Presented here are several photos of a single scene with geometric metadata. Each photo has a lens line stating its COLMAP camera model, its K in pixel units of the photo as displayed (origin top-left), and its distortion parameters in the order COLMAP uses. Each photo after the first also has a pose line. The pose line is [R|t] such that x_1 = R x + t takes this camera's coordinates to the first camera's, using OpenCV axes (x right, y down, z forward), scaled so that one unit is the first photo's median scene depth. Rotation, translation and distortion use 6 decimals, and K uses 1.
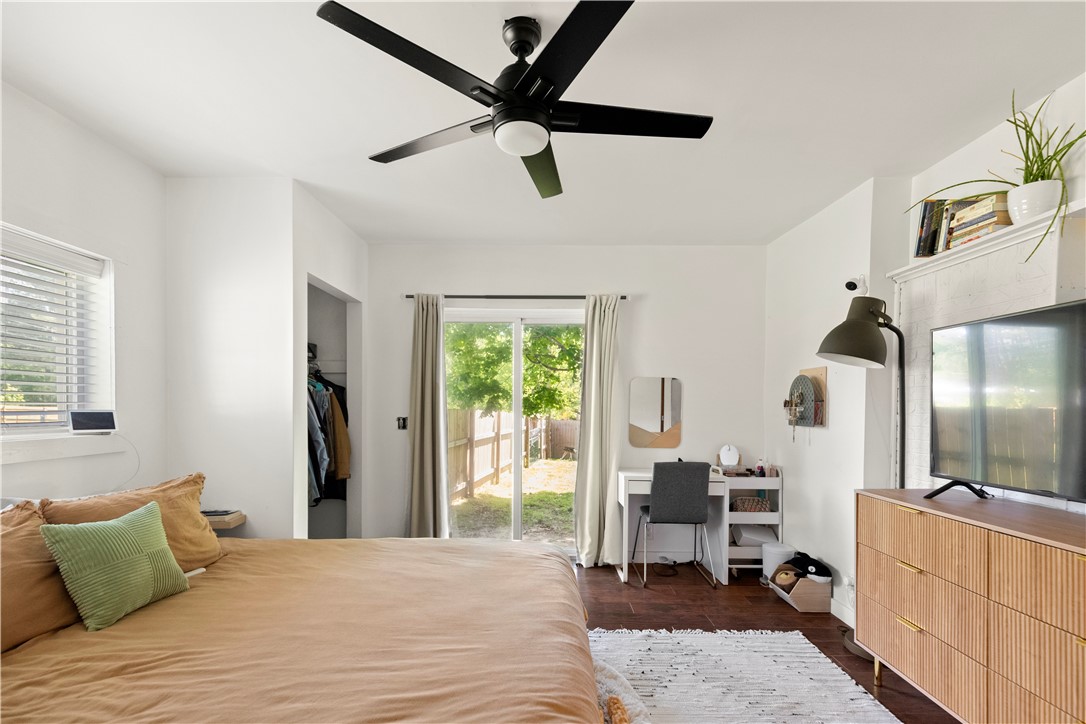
lens RADIAL K [[511.4, 0, 538.7], [0, 511.4, 411.3], [0, 0, 1]] dist [0.009654, -0.001264]
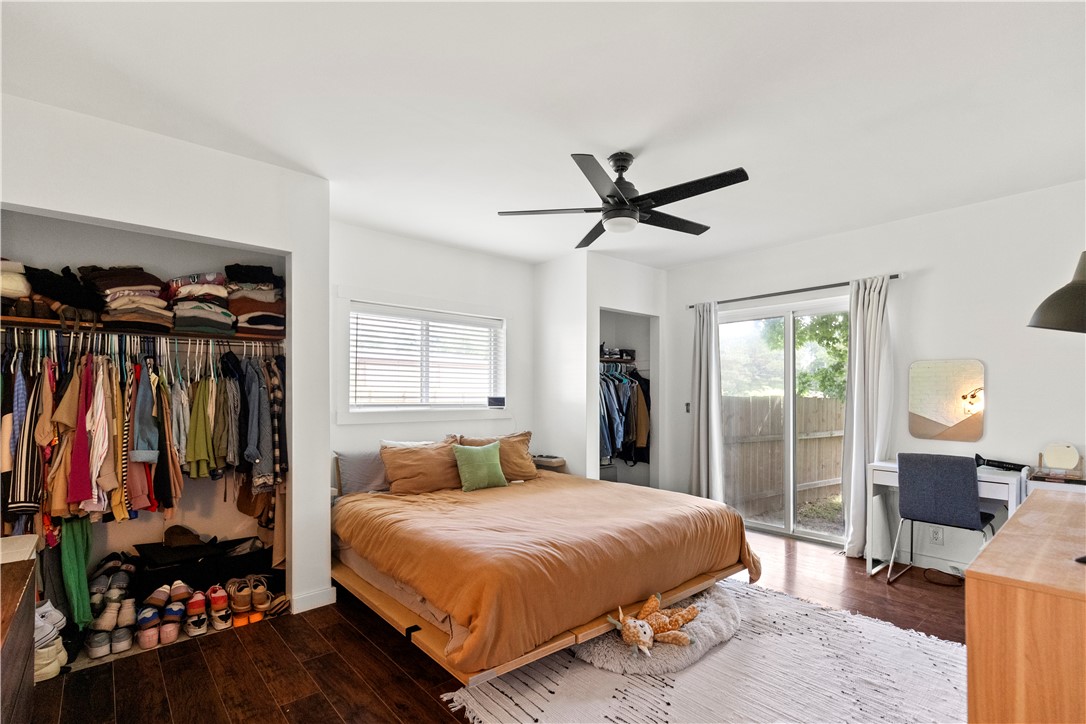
lens RADIAL K [[514.2, 0, 541.8], [0, 514.2, 394.4], [0, 0, 1]] dist [0.005084, -0.000952]
pose [[0.655731, -0.004617, -0.754981, 0.659007], [-0.005760, 0.999922, -0.011118, 0.010020], [0.754973, 0.011640, 0.655653, -0.146155]]
